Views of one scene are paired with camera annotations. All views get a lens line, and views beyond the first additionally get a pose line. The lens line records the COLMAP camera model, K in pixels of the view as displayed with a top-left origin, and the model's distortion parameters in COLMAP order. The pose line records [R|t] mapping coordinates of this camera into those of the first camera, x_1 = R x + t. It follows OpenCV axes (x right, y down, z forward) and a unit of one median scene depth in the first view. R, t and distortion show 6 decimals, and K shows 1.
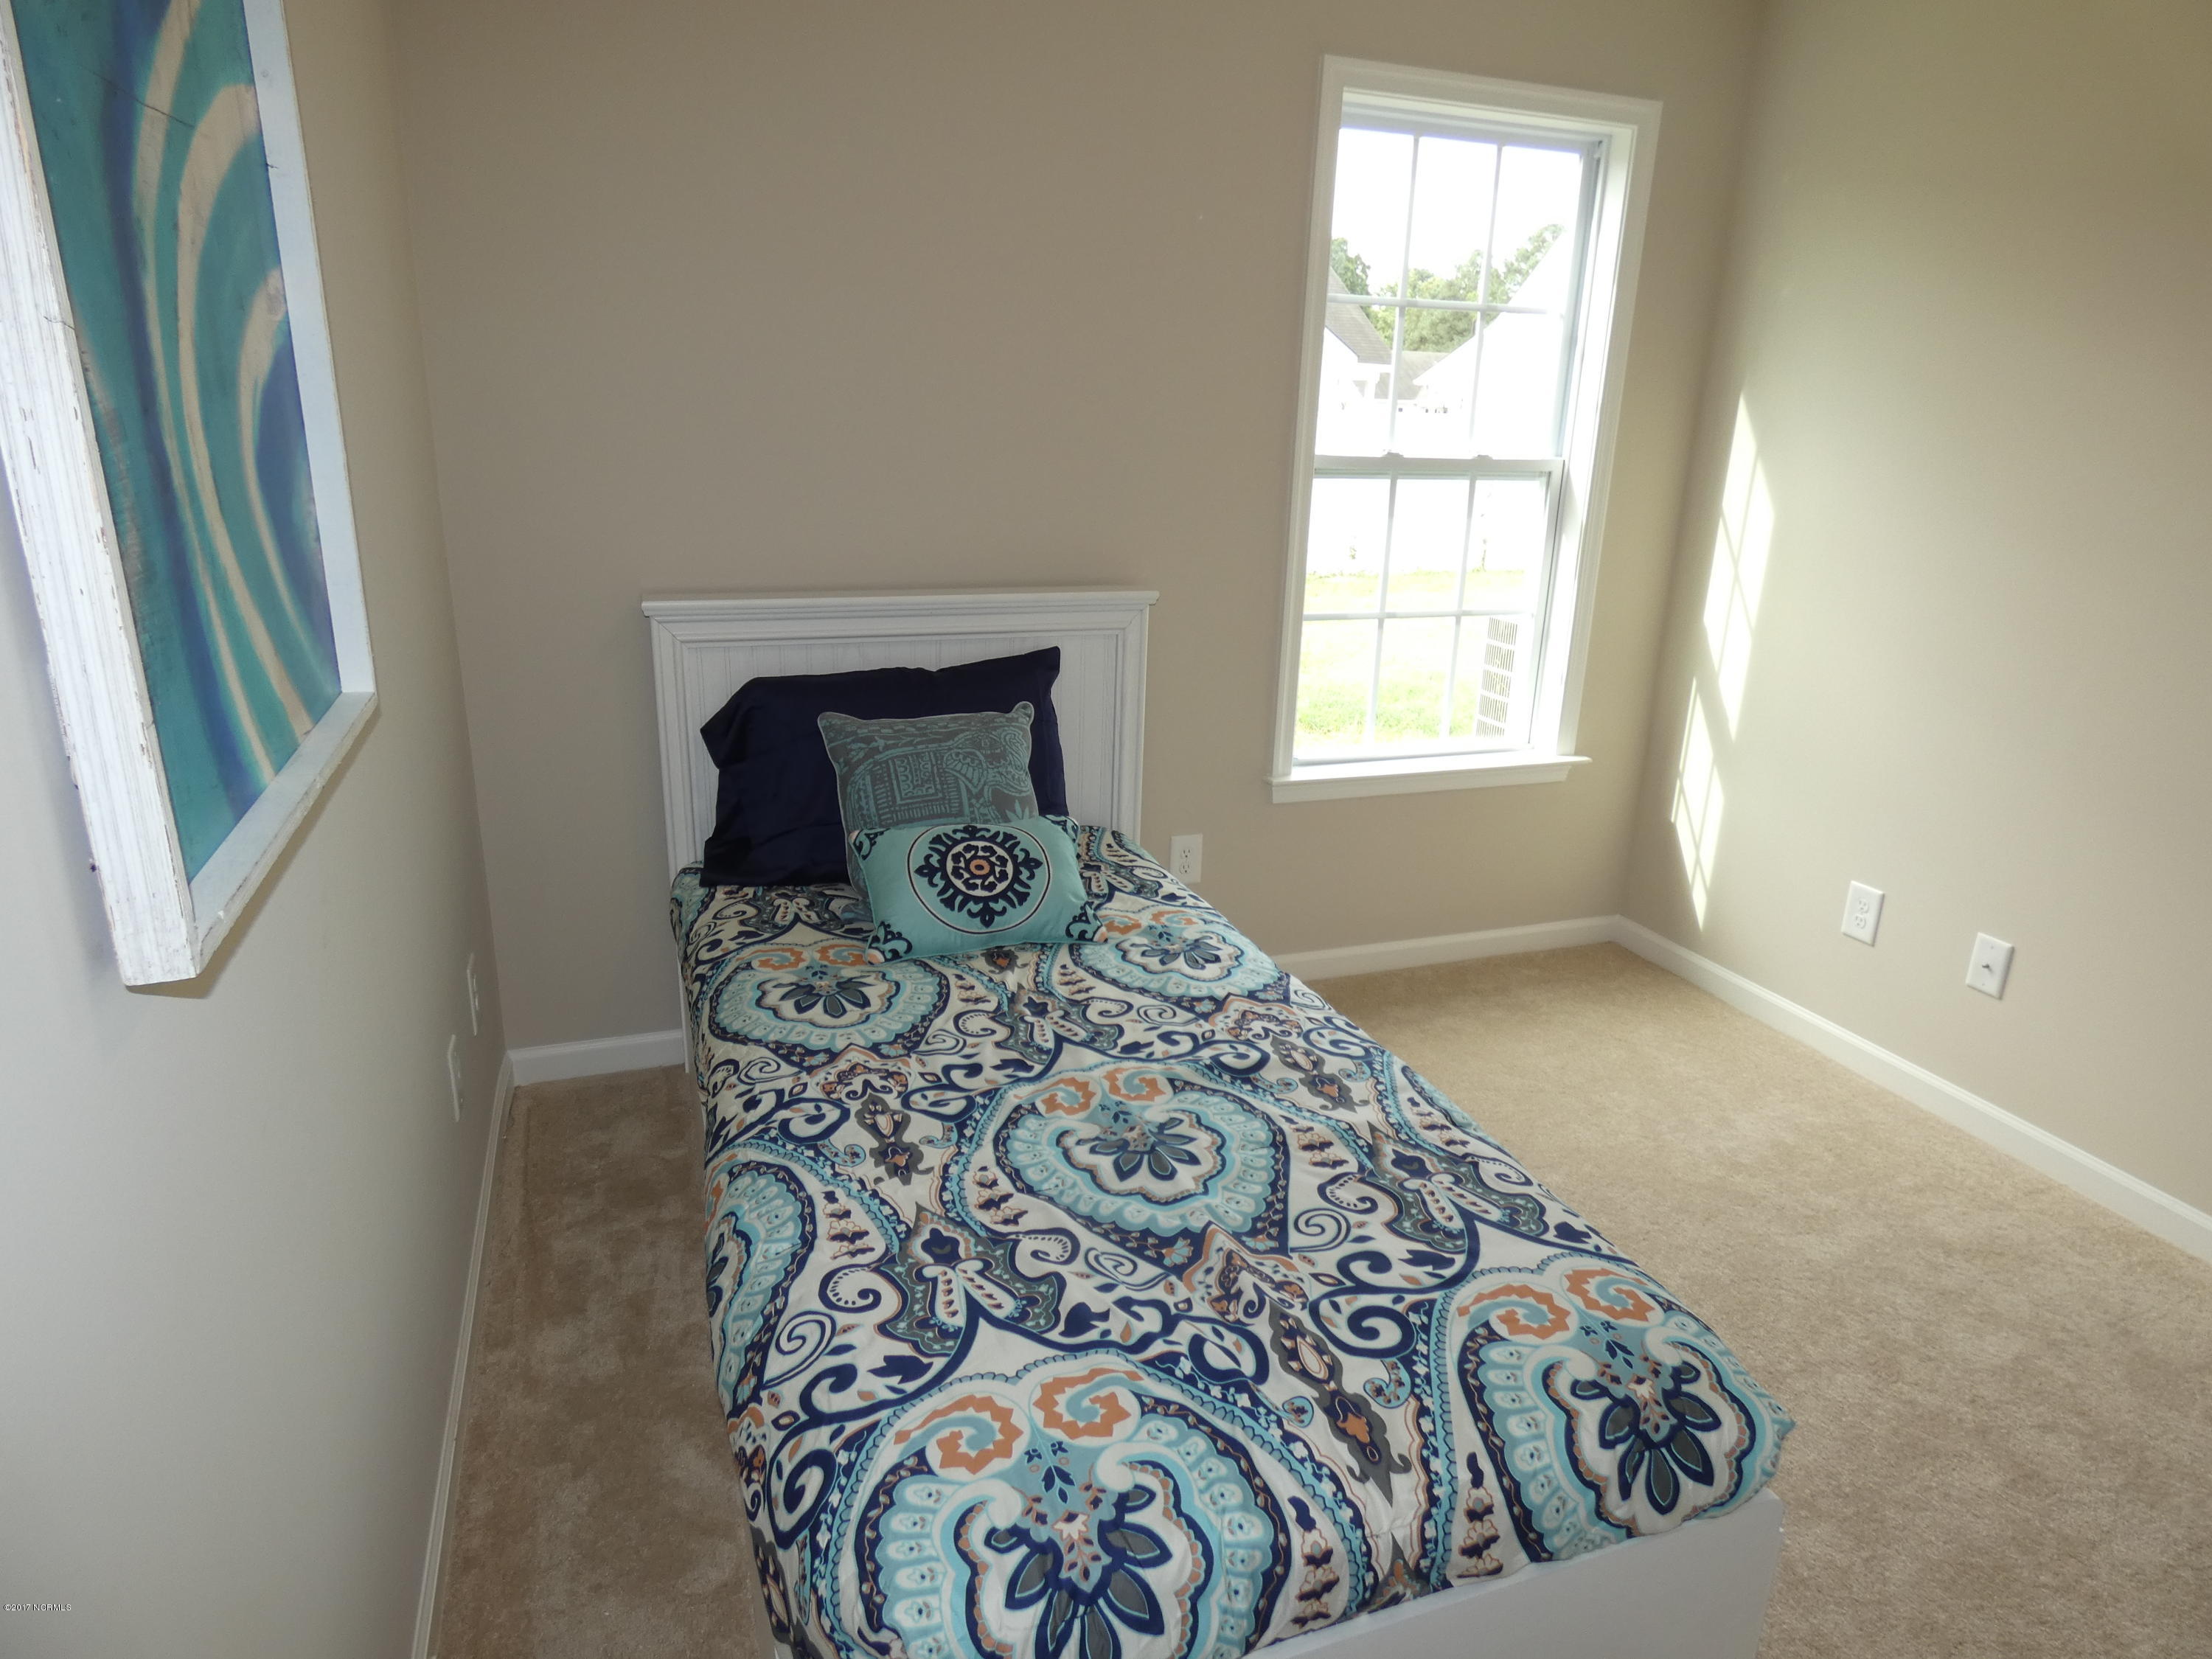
lens RADIAL K [[1313.0, 0, 1112.5], [0, 1313.0, 826.5], [0, 0, 1]] dist [-0.007770, 0.000081]
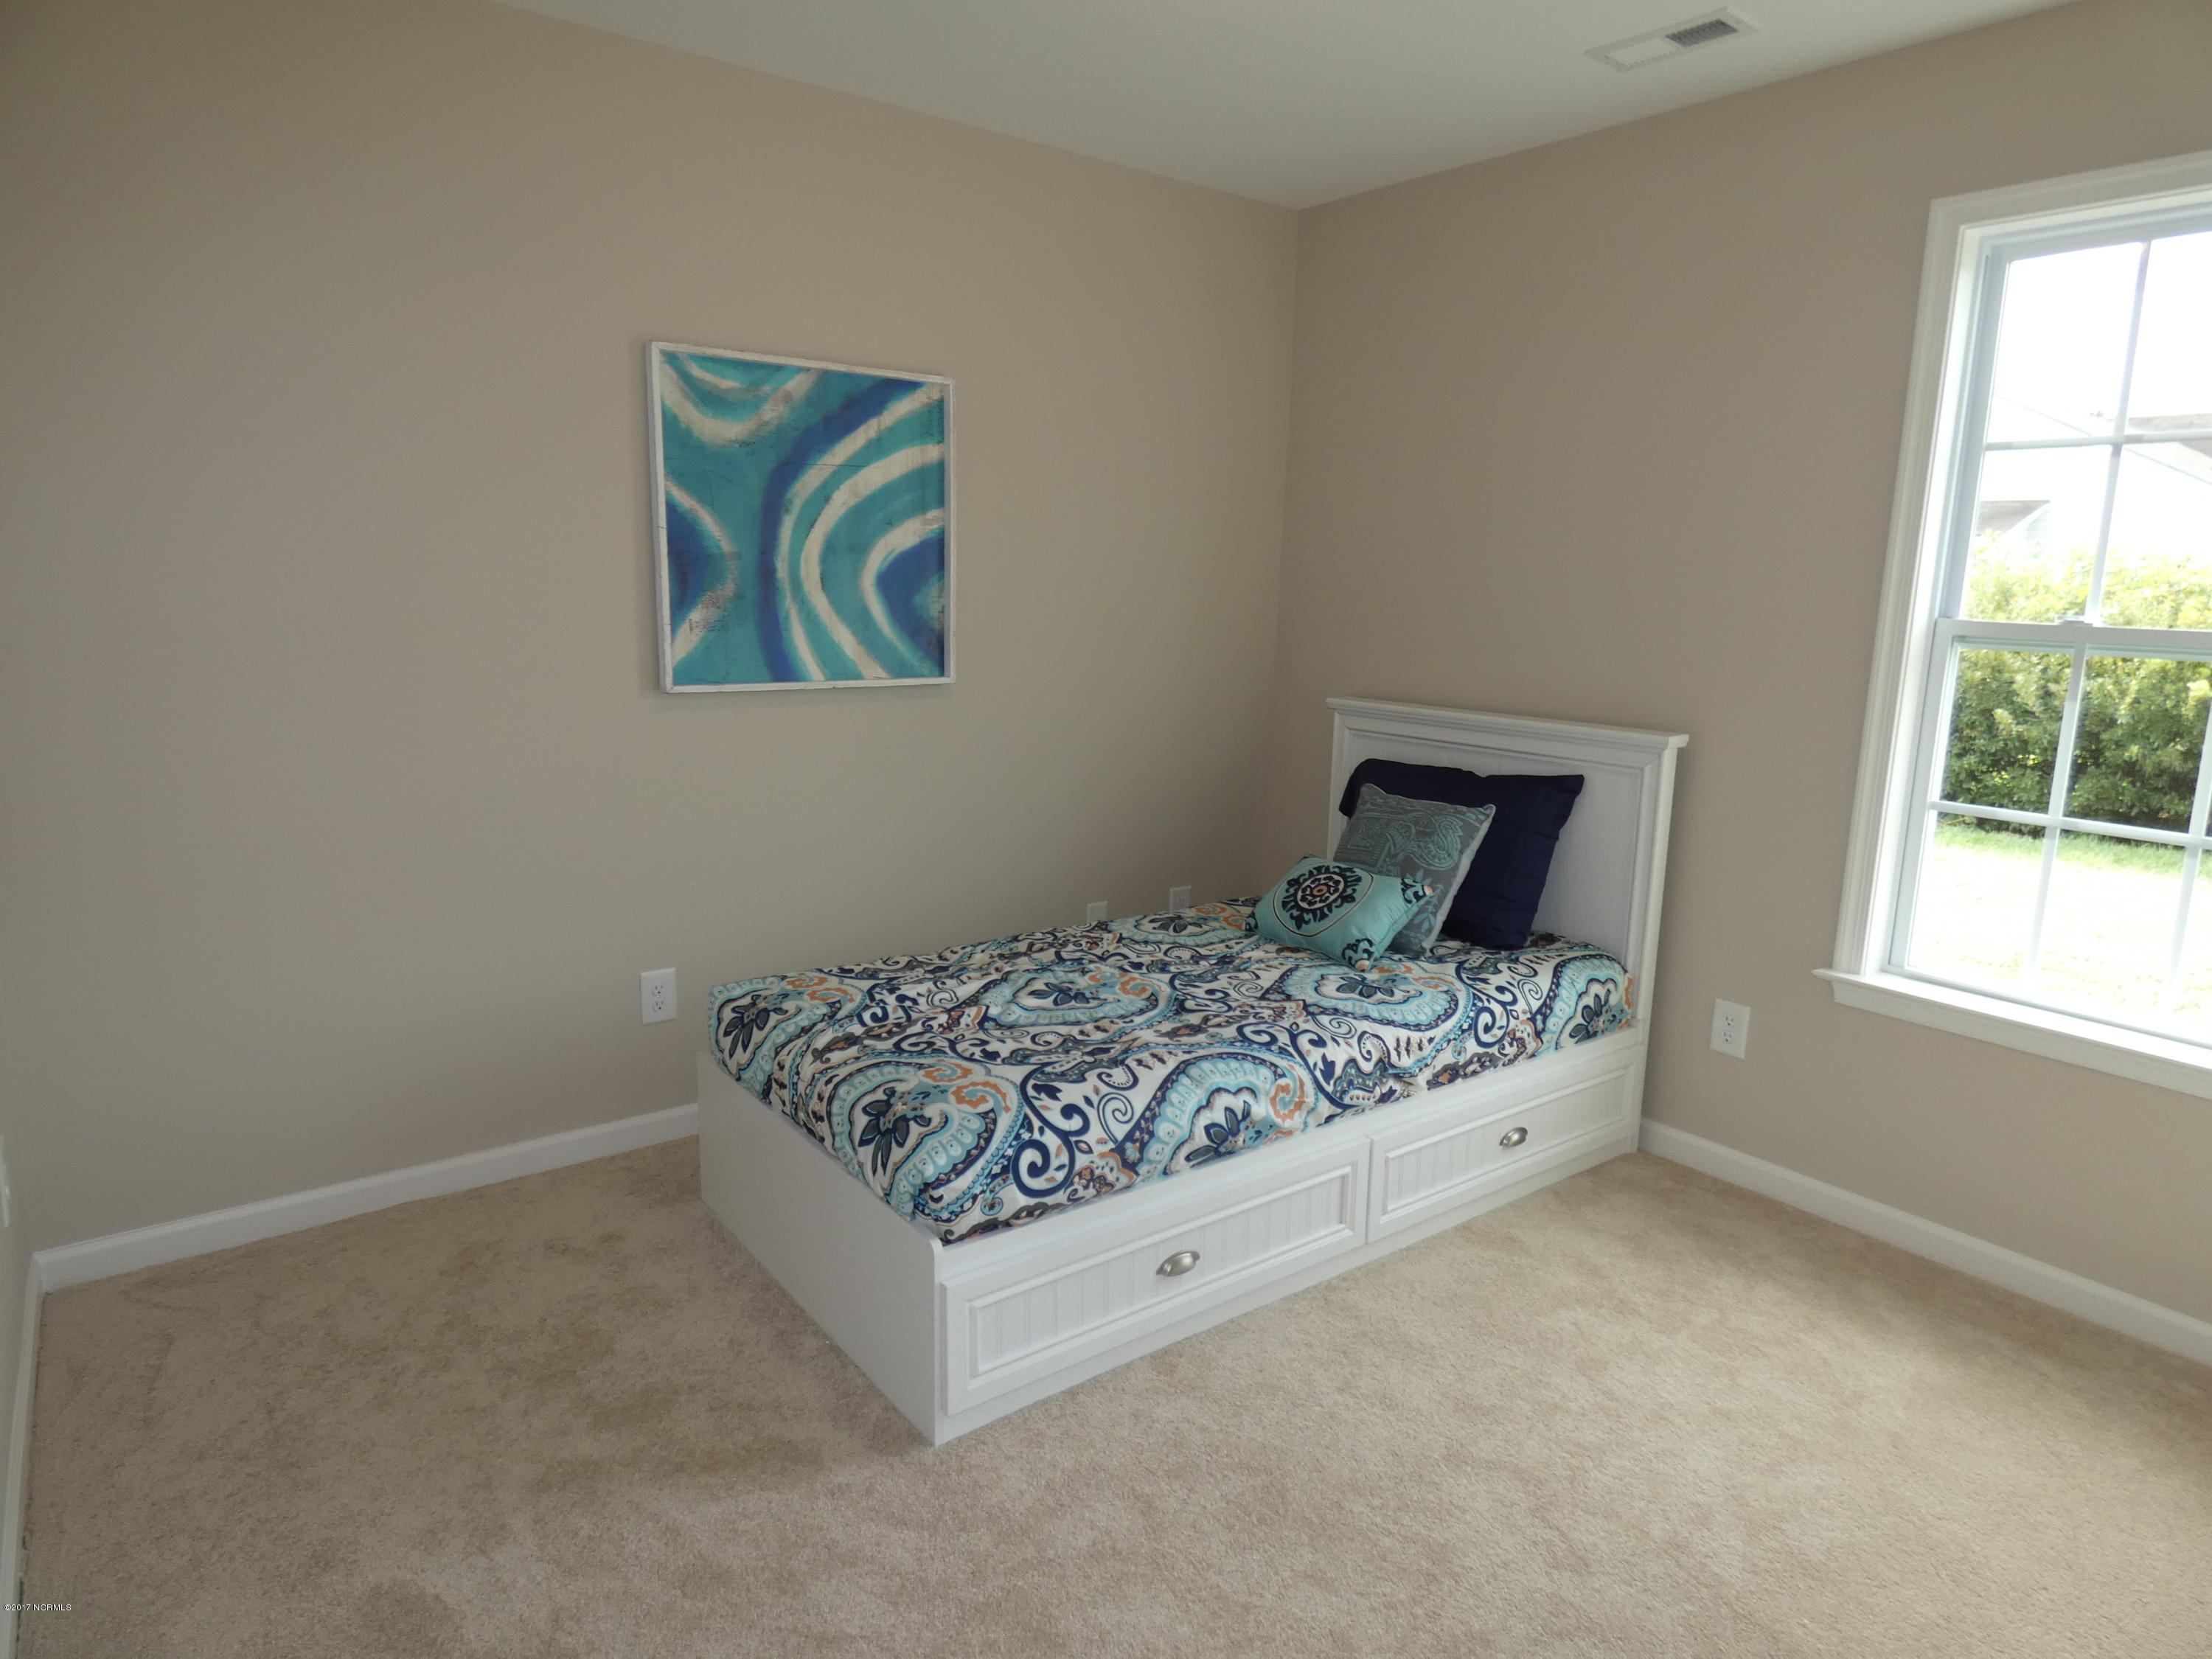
lens RADIAL K [[1313.0, 0, 1112.5], [0, 1313.0, 826.5], [0, 0, 1]] dist [-0.007770, 0.000081]
pose [[0.305725, 0.159544, -0.938657, 1.201992], [-0.305548, 0.950157, 0.061980, -0.055458], [0.901761, 0.267856, 0.339235, 0.353368]]
